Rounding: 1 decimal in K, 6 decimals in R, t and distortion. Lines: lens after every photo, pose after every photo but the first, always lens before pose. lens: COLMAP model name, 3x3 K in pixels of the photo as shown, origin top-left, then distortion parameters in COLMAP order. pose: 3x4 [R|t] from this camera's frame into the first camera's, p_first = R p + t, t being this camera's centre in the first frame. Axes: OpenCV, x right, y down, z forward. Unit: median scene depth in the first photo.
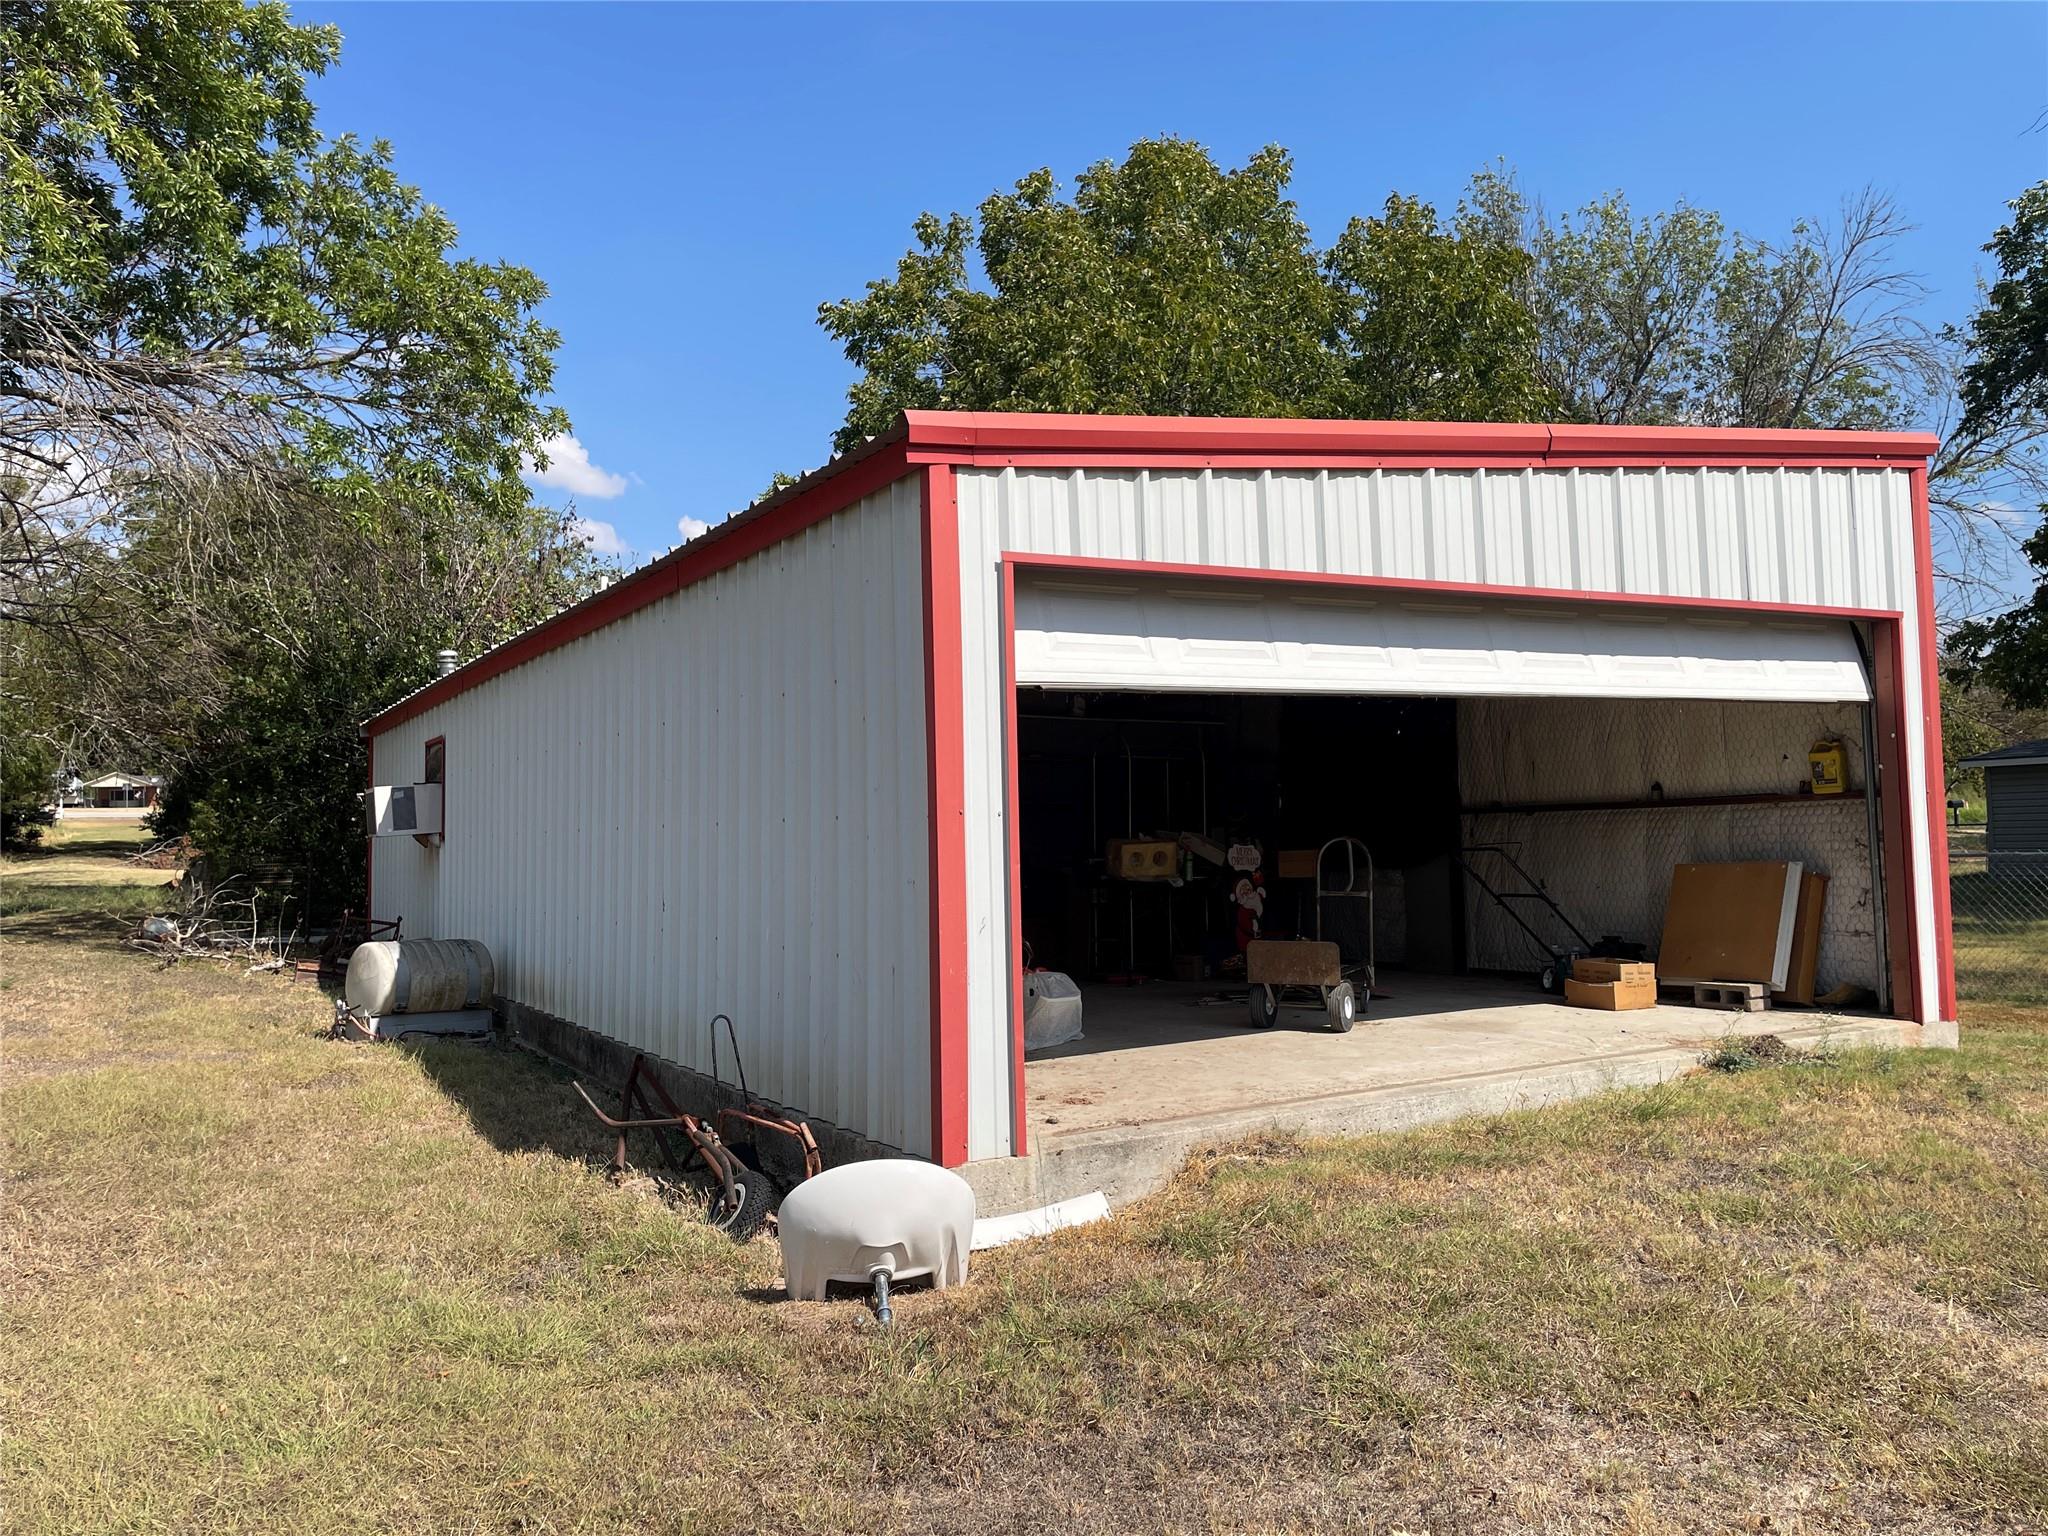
lens RADIAL K [[1527.4, 0, 1020.2], [0, 1527.4, 754.1], [0, 0, 1]] dist [0.046430, -0.049356]
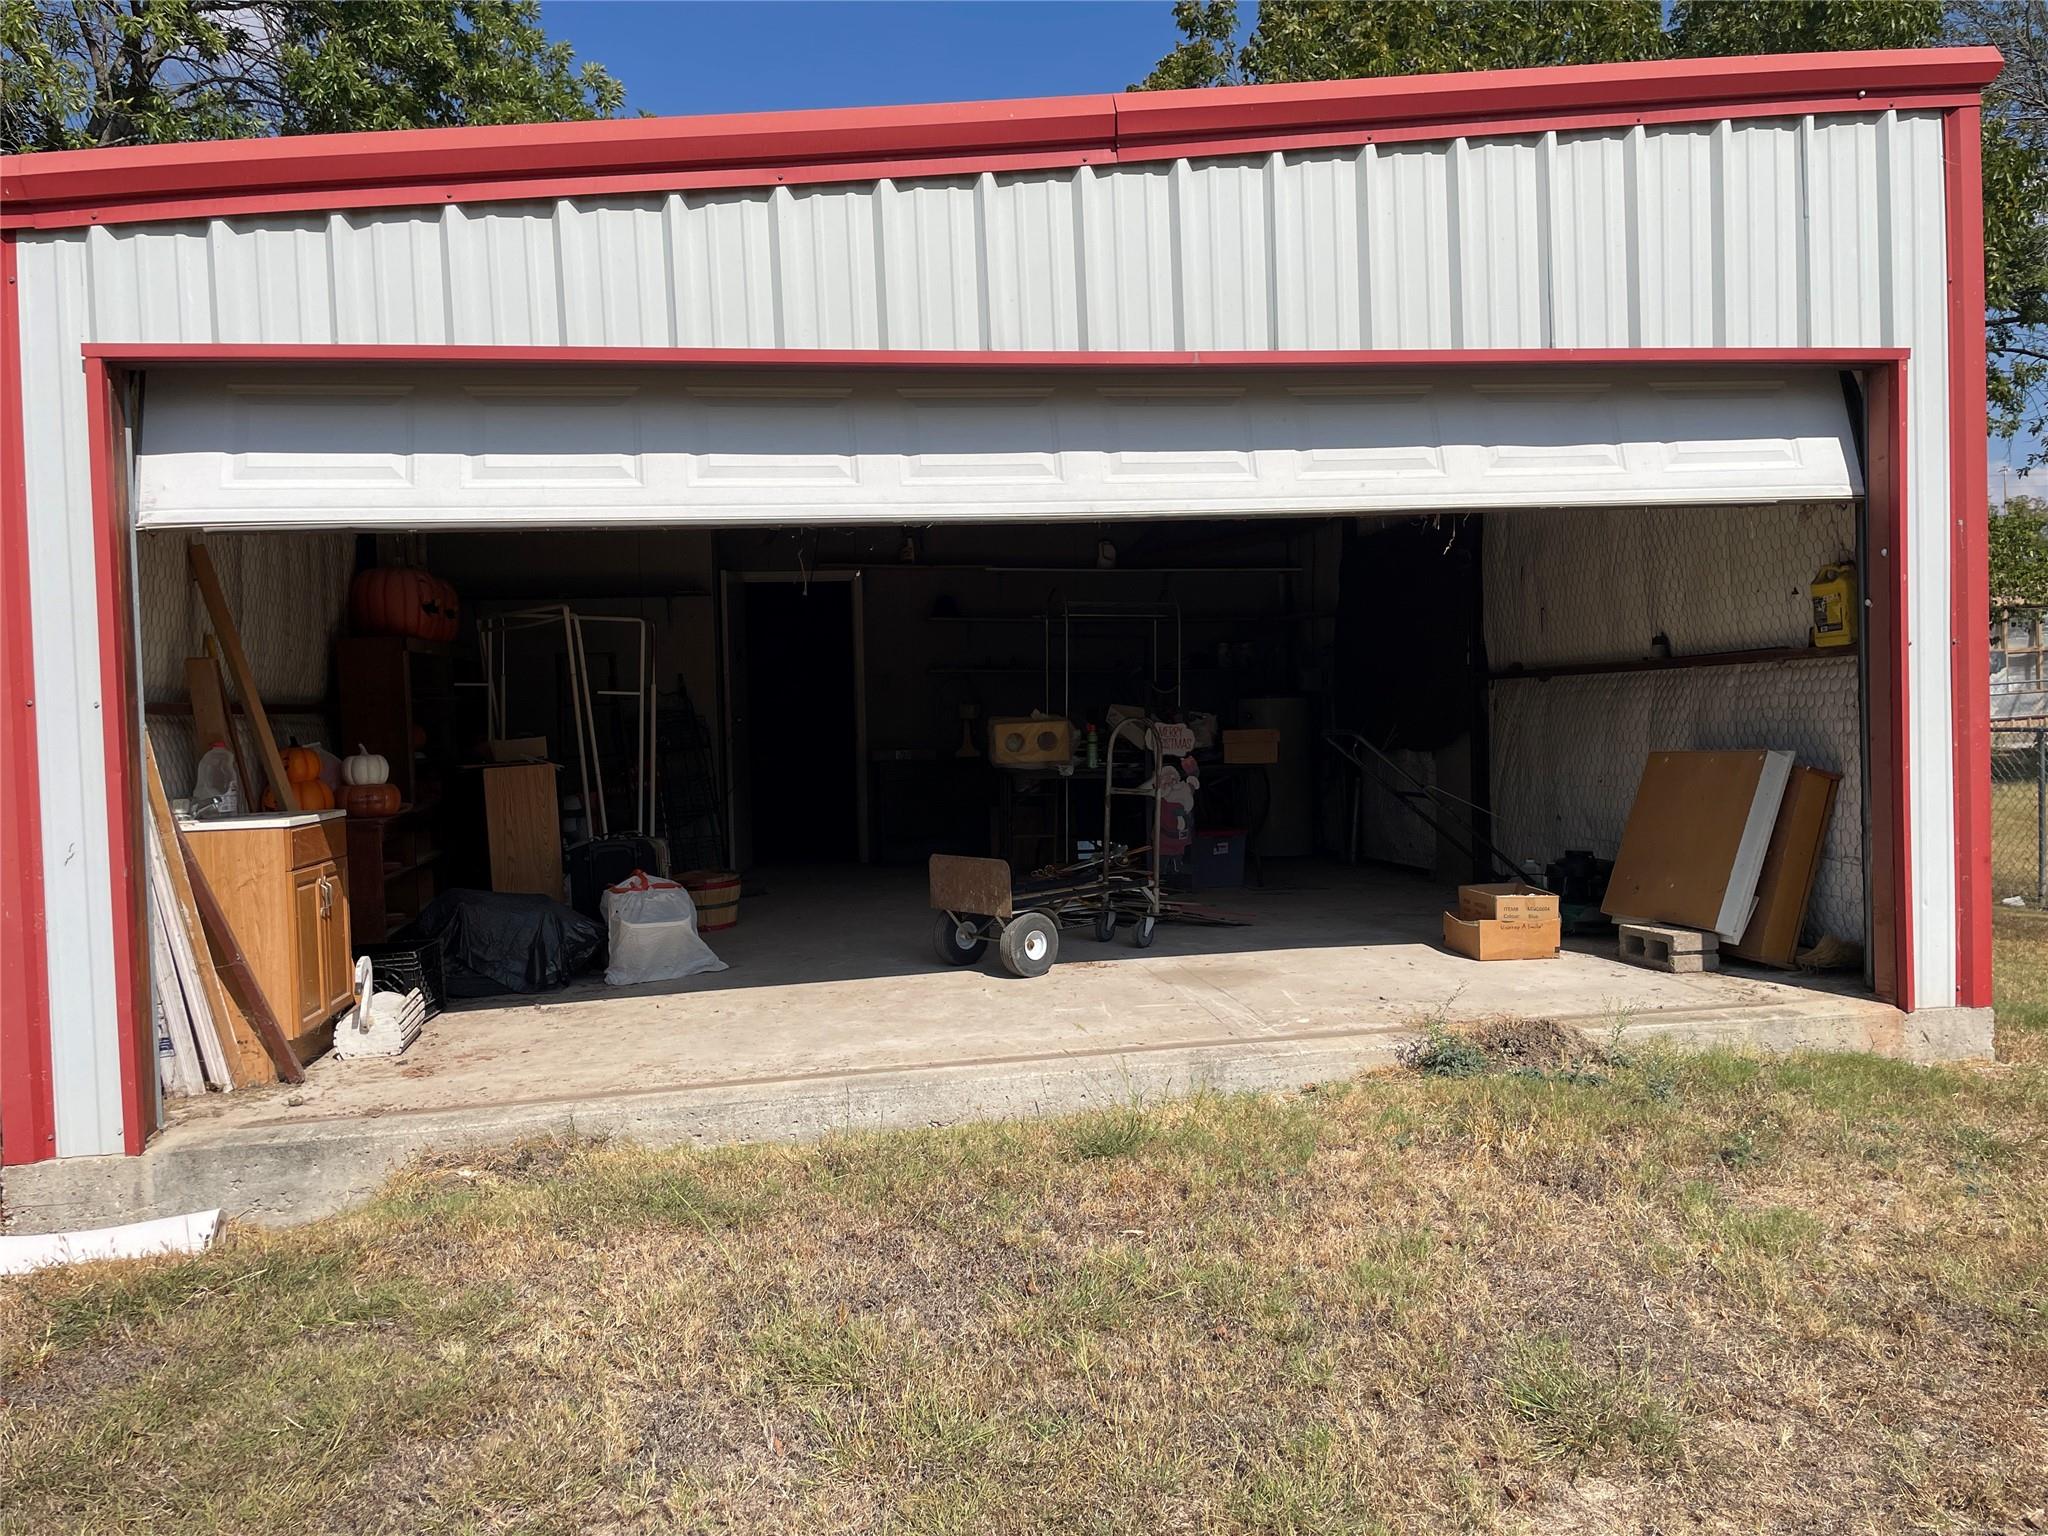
lens RADIAL K [[1527.4, 0, 1027.4], [0, 1527.4, 768.8], [0, 0, 1]] dist [0.046430, -0.049356]
pose [[0.945852, 0.005980, -0.324543, 0.435467], [0.026180, 0.995168, 0.094635, 0.007027], [0.323540, -0.098007, 0.941125, 0.287736]]
